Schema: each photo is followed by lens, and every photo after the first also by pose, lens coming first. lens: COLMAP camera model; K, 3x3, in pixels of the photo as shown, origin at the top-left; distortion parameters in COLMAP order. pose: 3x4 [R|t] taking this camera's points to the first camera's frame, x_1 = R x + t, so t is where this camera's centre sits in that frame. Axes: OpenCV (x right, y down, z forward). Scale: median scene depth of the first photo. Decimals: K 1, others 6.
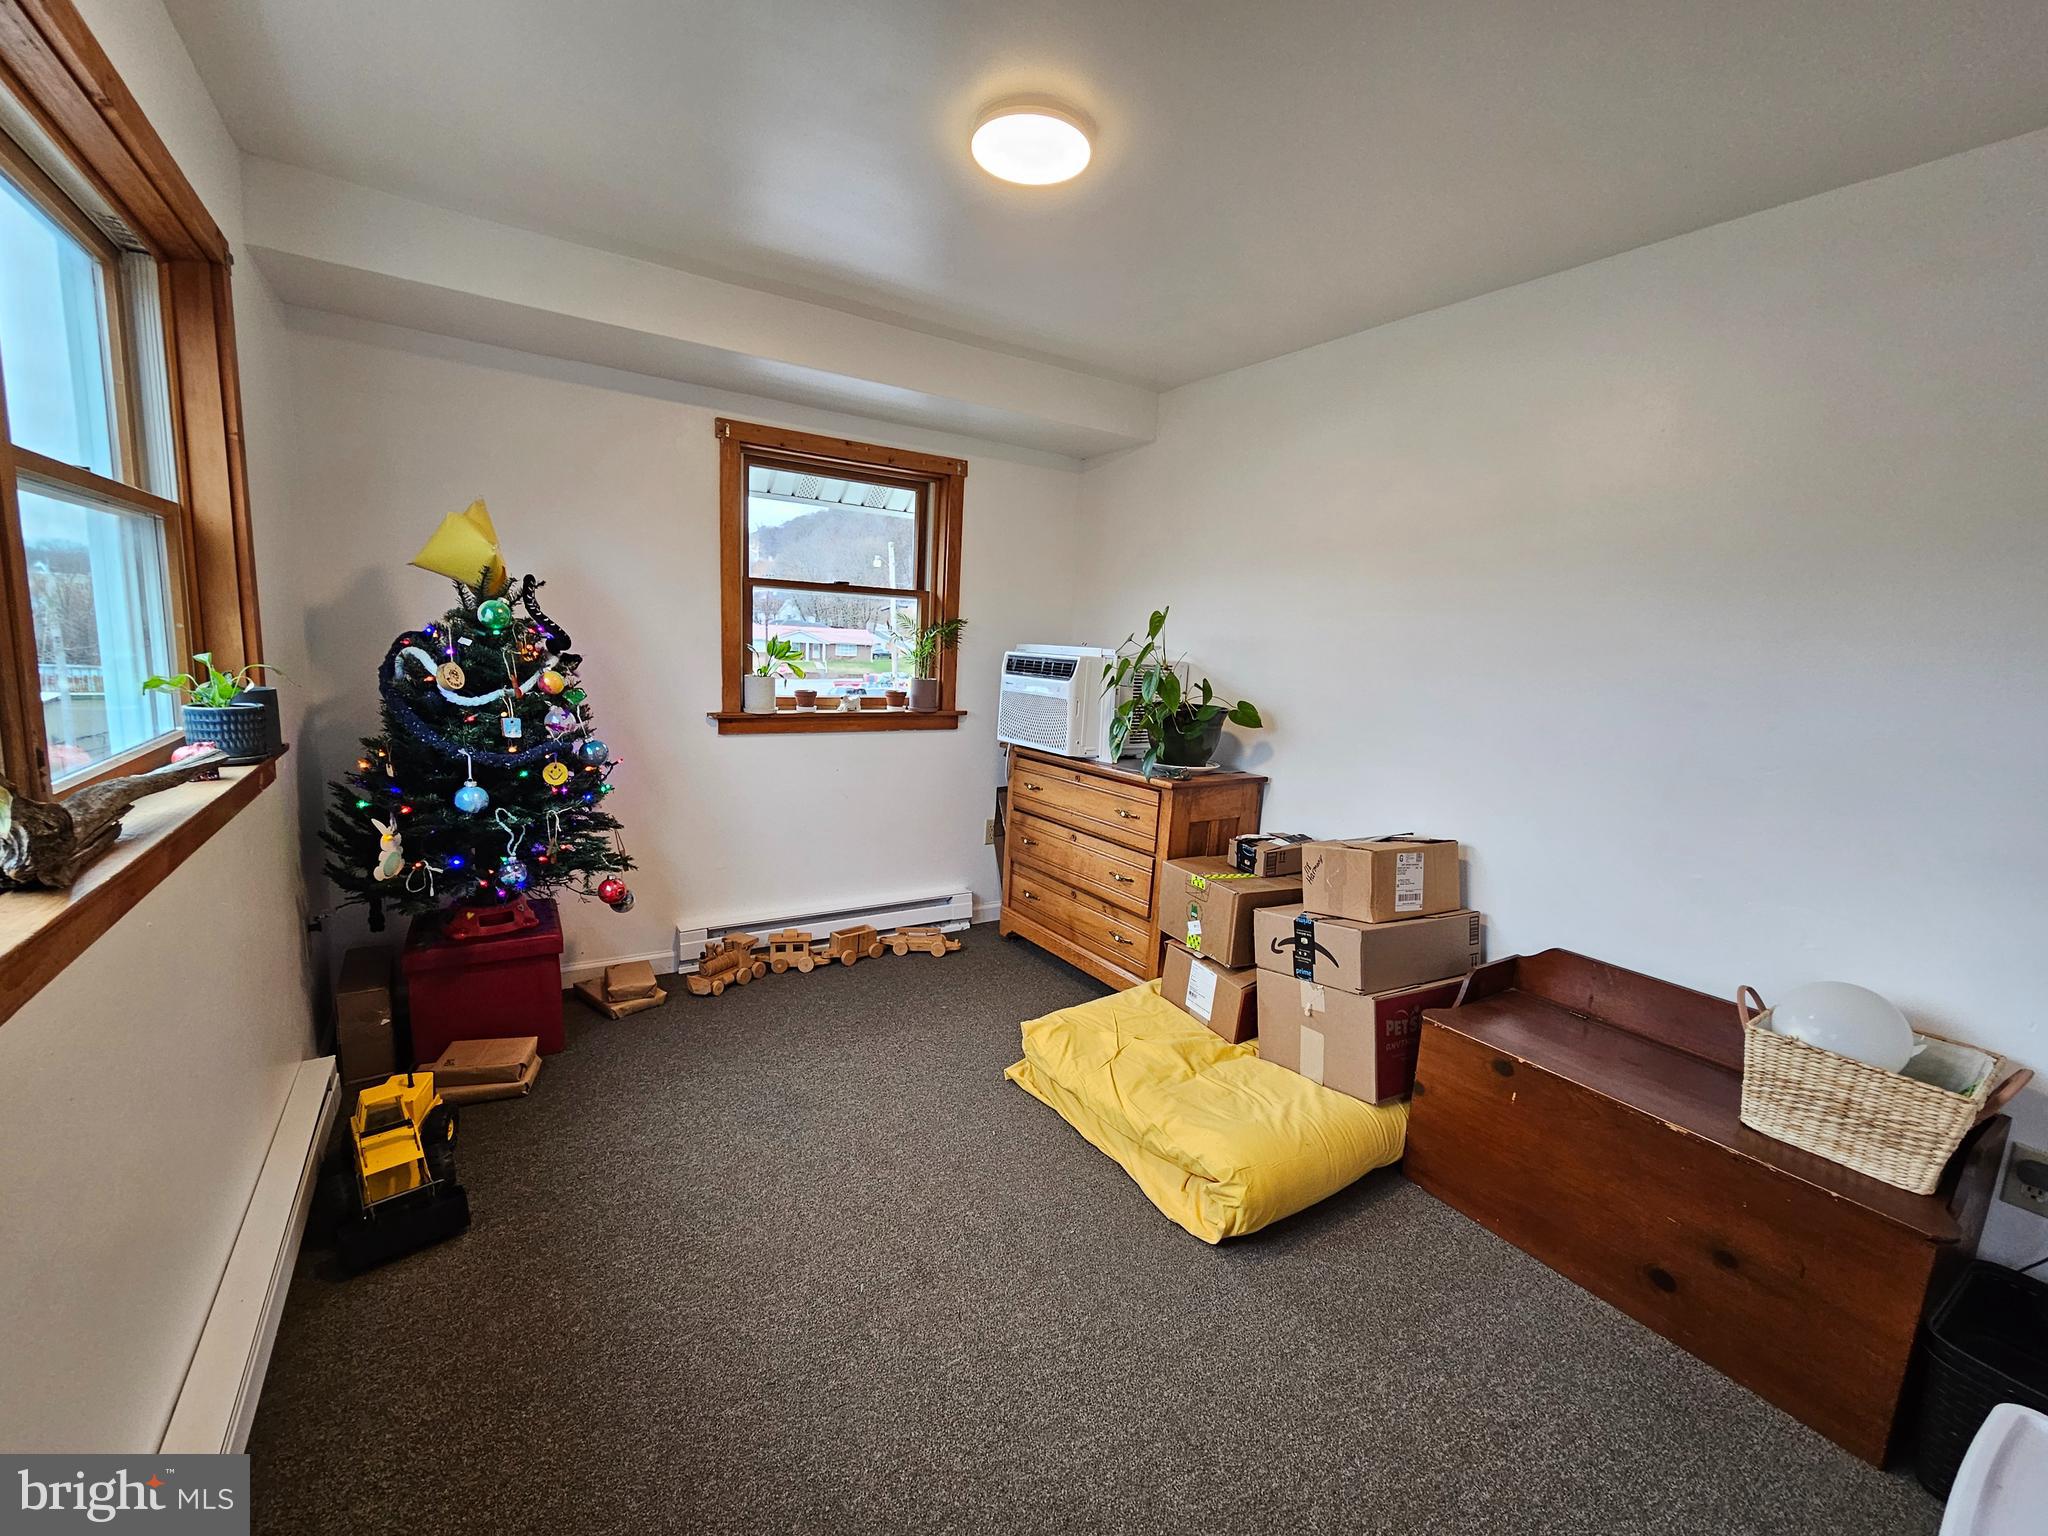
lens RADIAL K [[839.4, 0, 1009.8], [0, 839.4, 768.6], [0, 0, 1]] dist [-0.001172, -0.000758]
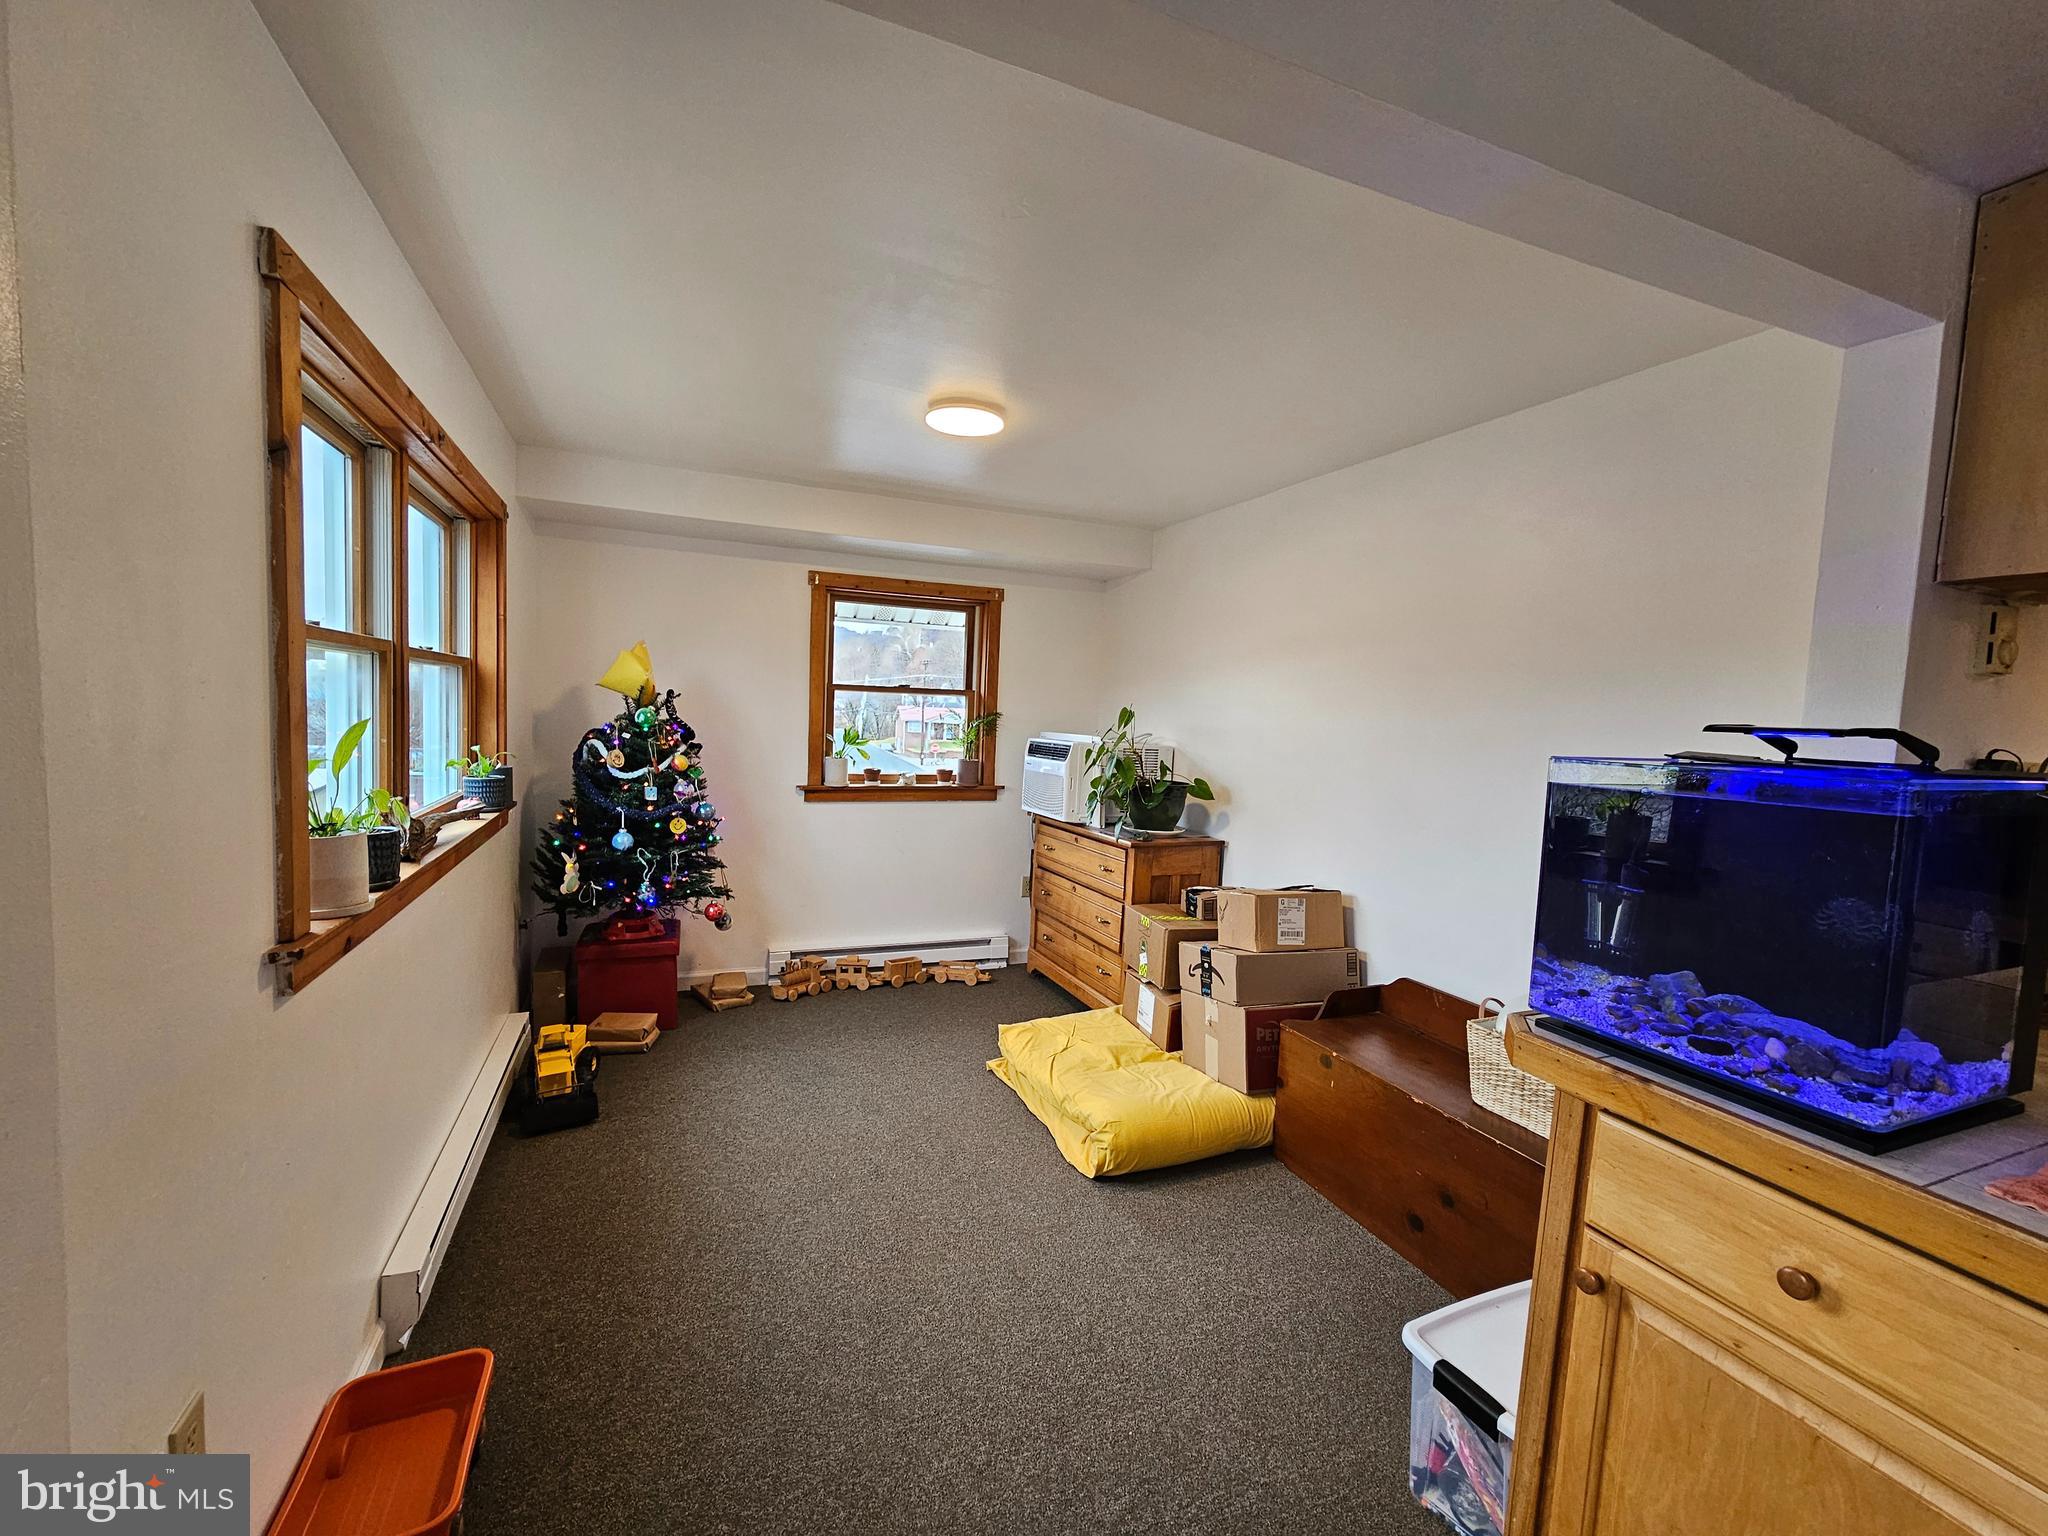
lens RADIAL K [[839.4, 0, 1010.9], [0, 839.4, 768.3], [0, 0, 1]] dist [-0.001172, -0.000758]
pose [[0.983824, 0.002507, -0.179121, 0.277942], [-0.019358, 0.995535, -0.092388, 0.029659], [0.178089, 0.094361, 0.979480, -0.319048]]
